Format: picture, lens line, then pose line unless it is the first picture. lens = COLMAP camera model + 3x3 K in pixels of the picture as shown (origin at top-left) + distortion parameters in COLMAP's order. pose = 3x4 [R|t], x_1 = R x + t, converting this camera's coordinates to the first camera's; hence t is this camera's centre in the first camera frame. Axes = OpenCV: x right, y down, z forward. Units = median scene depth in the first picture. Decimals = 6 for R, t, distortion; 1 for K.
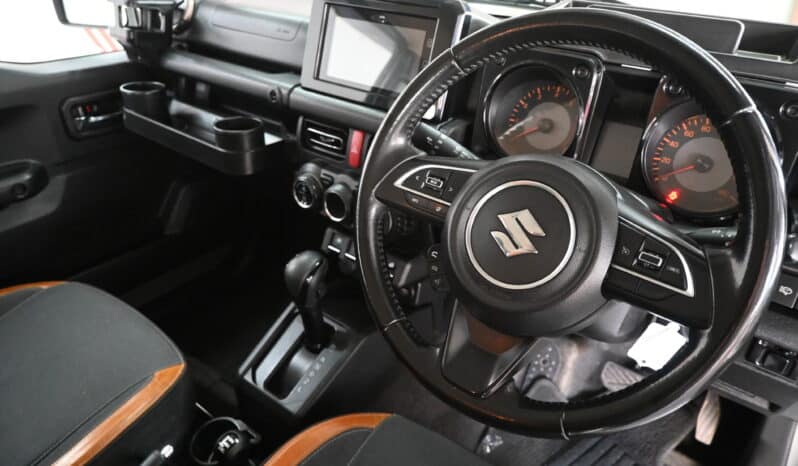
lens RADIAL K [[565.3, 0, 399.2], [0, 565.3, 212.9], [0, 0, 1]] dist [0.027512, -0.001818]
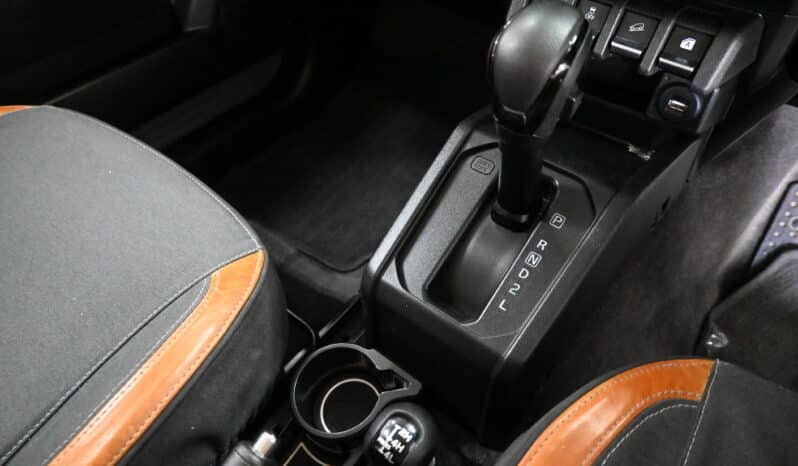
lens RADIAL K [[565.3, 0, 399.2], [0, 565.3, 212.9], [0, 0, 1]] dist [0.027512, -0.001818]
pose [[0.999461, -0.010544, -0.031076, -0.242435], [0.018819, 0.959947, 0.279550, 0.089198], [0.026884, -0.279984, 0.959628, 0.525743]]
